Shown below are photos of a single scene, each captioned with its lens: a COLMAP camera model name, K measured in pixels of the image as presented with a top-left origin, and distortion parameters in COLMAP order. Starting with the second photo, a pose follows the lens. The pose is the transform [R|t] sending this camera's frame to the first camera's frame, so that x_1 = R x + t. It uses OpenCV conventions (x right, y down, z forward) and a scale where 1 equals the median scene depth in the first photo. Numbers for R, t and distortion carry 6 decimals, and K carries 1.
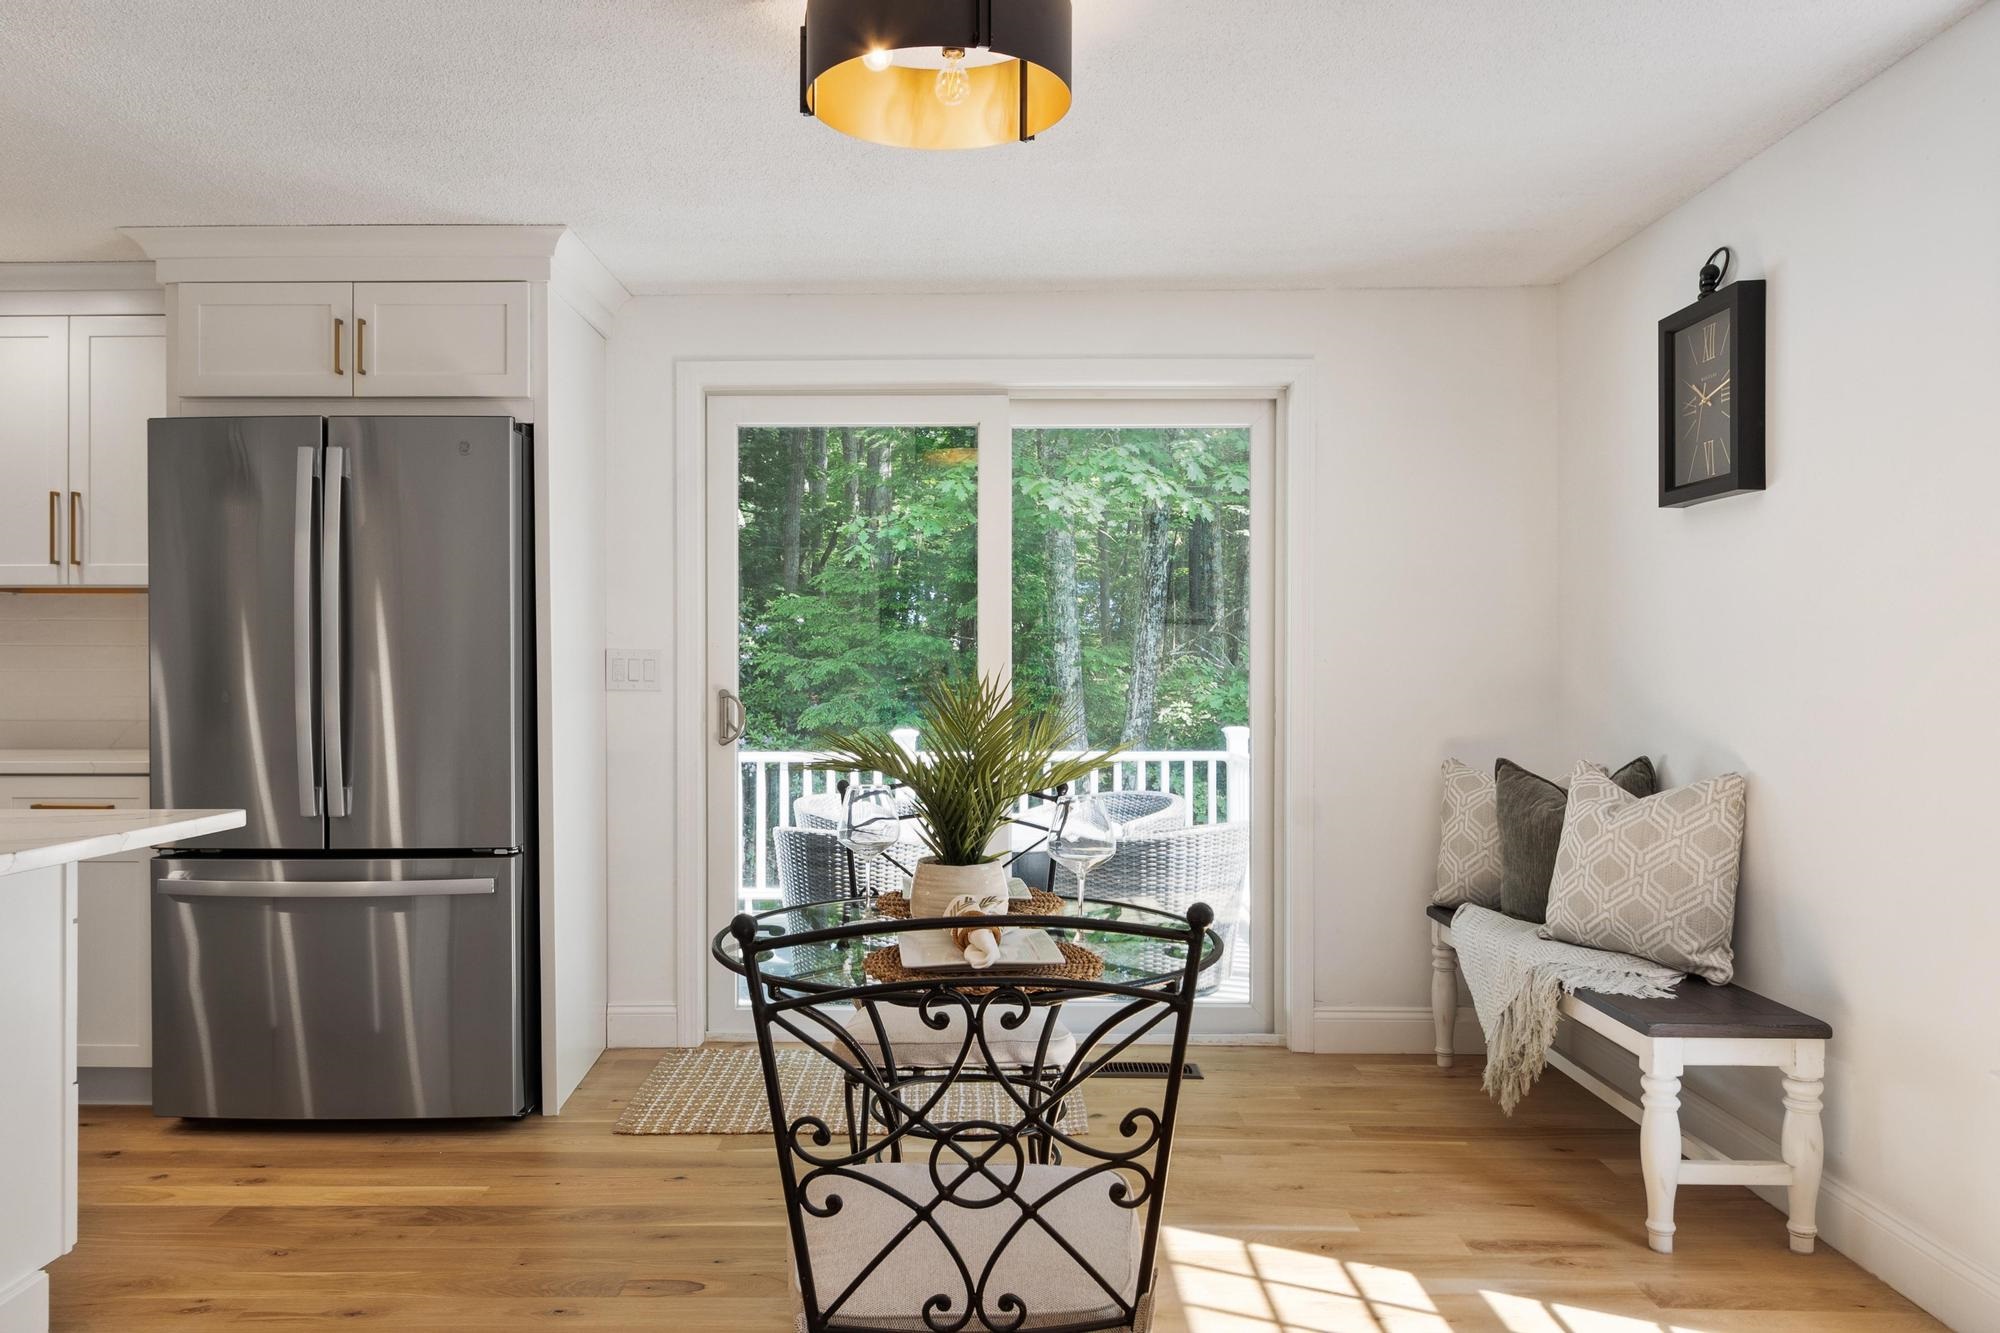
lens RADIAL K [[1393.9, 0, 956.9], [0, 1393.9, 665.7], [0, 0, 1]] dist [0.001592, 0.002989]
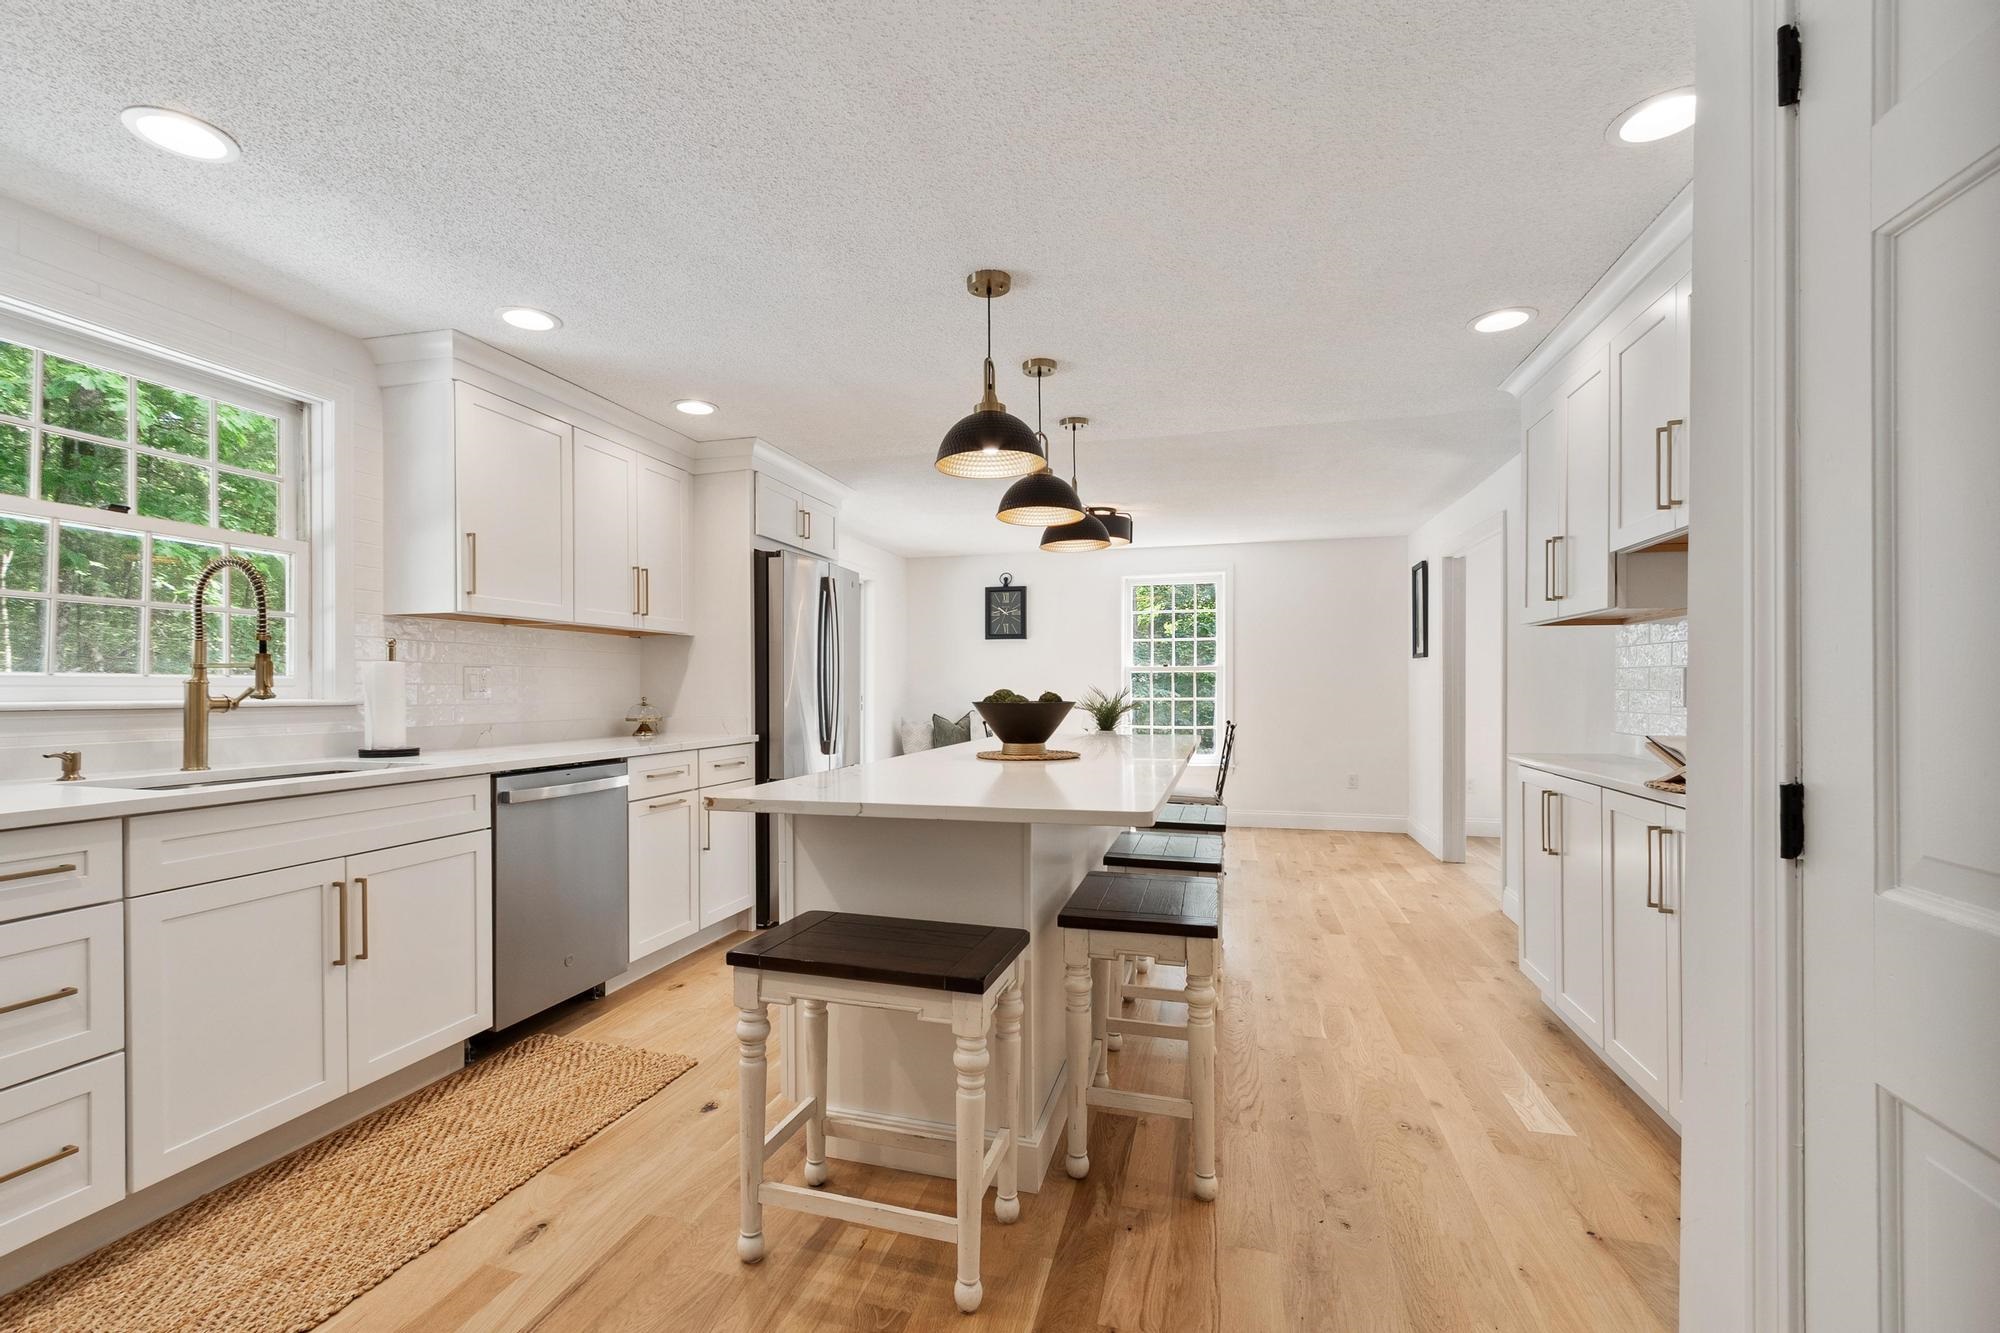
lens RADIAL K [[876.9, 0, 961.6], [0, 876.9, 680.3], [0, 0, 1]] dist [-0.000310, -0.000493]
pose [[0.273412, 0.009425, 0.961851, -1.732676], [0.003150, 0.999938, -0.010693, 0.010934], [-0.961892, 0.005953, 0.273365, 0.477801]]
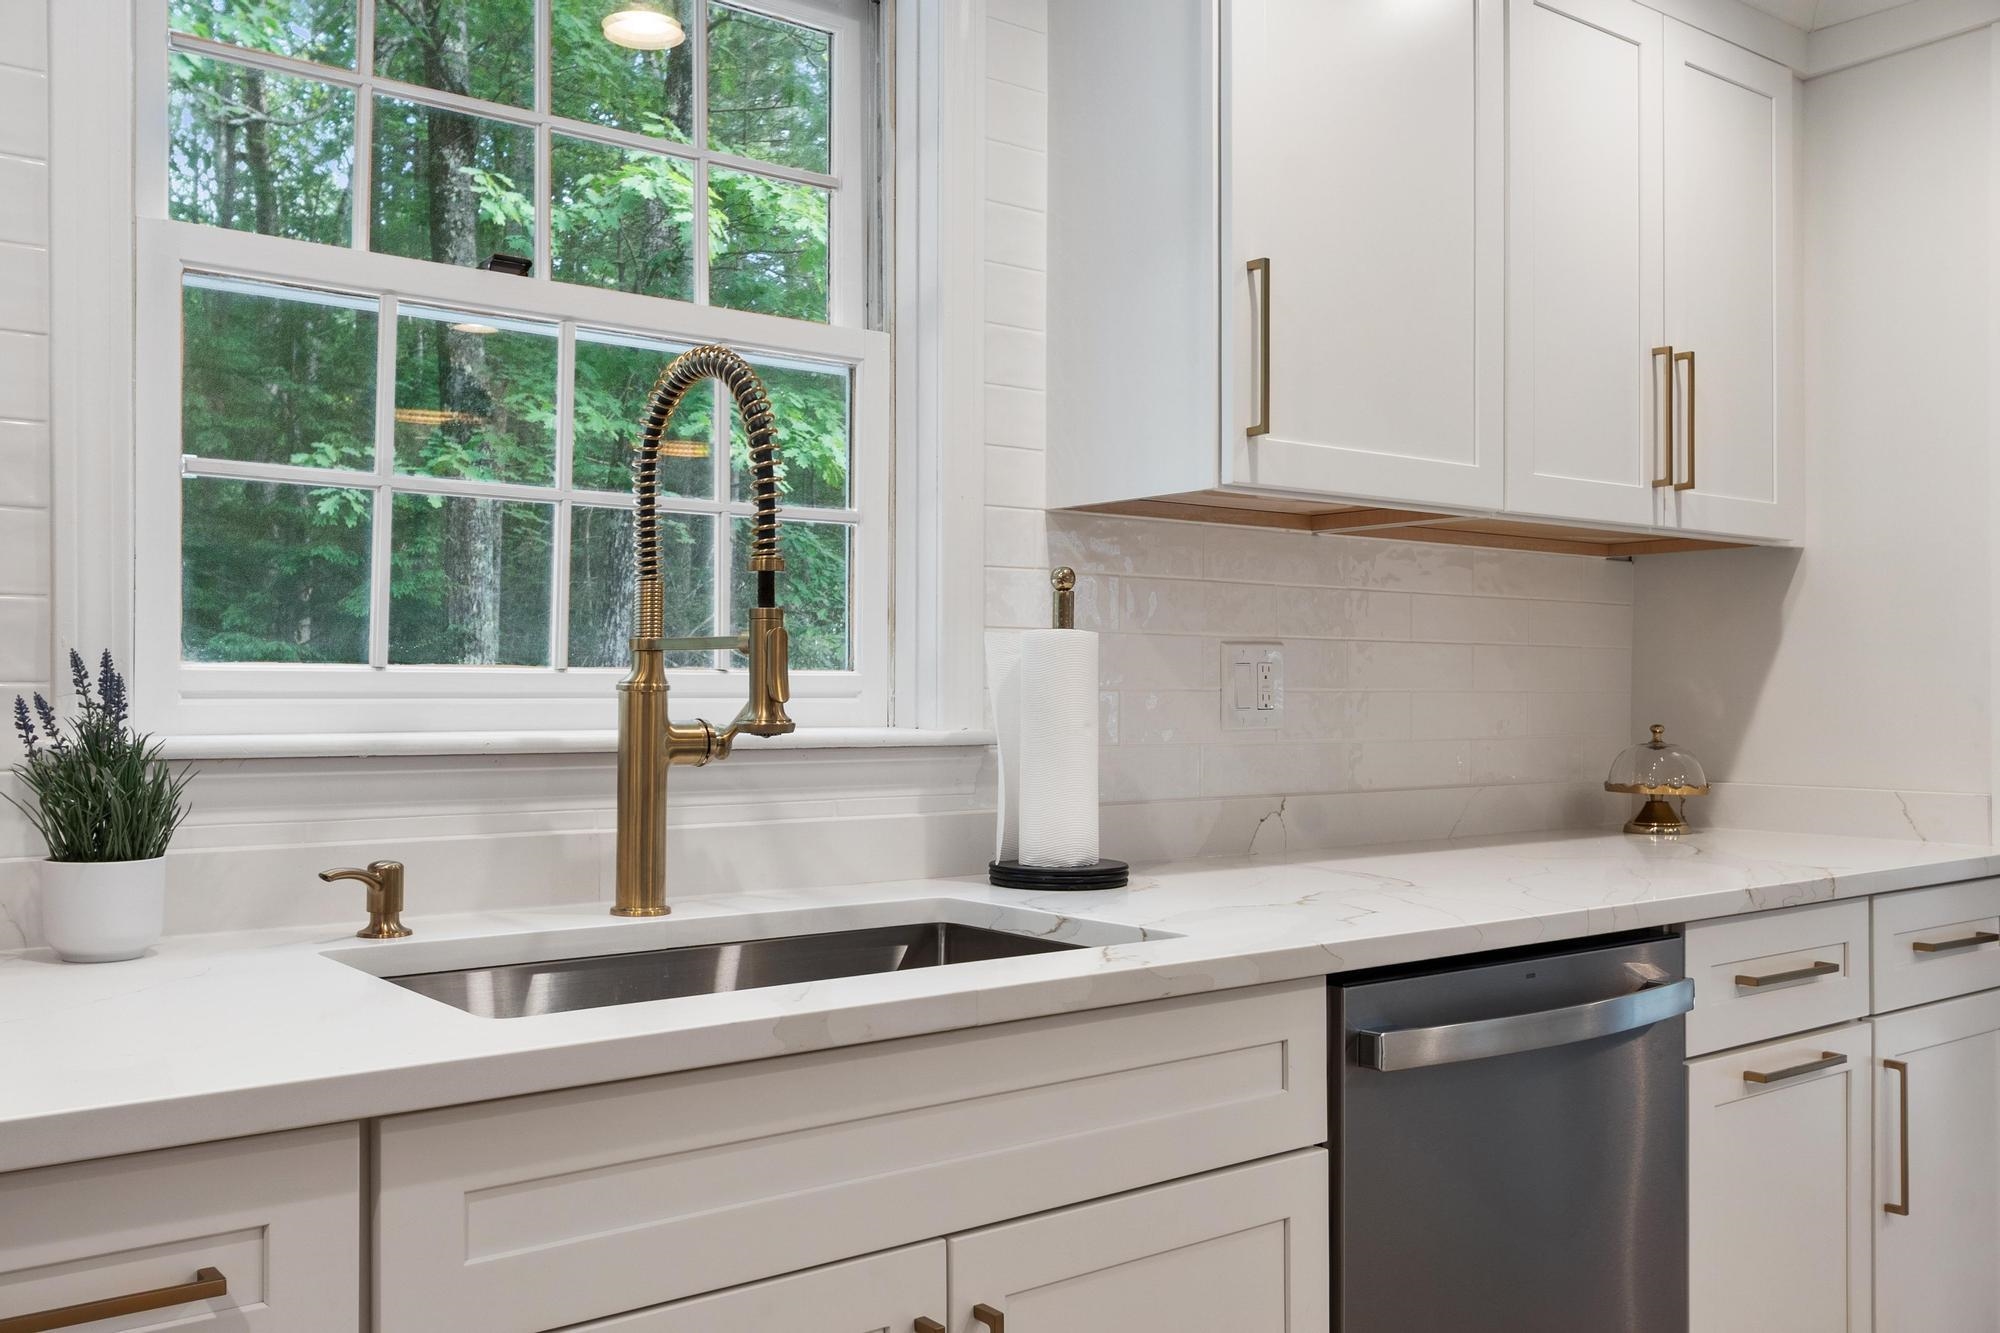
lens RADIAL K [[1744.0, 0, 993.2], [0, 1744.0, 664.8], [0, 0, 1]] dist [0.014040, -0.016067]
pose [[0.776828, 0.011868, 0.629601, -1.479703], [-0.005188, 0.999909, -0.012446, 0.002319], [-0.629691, 0.006402, 0.776819, 0.772627]]
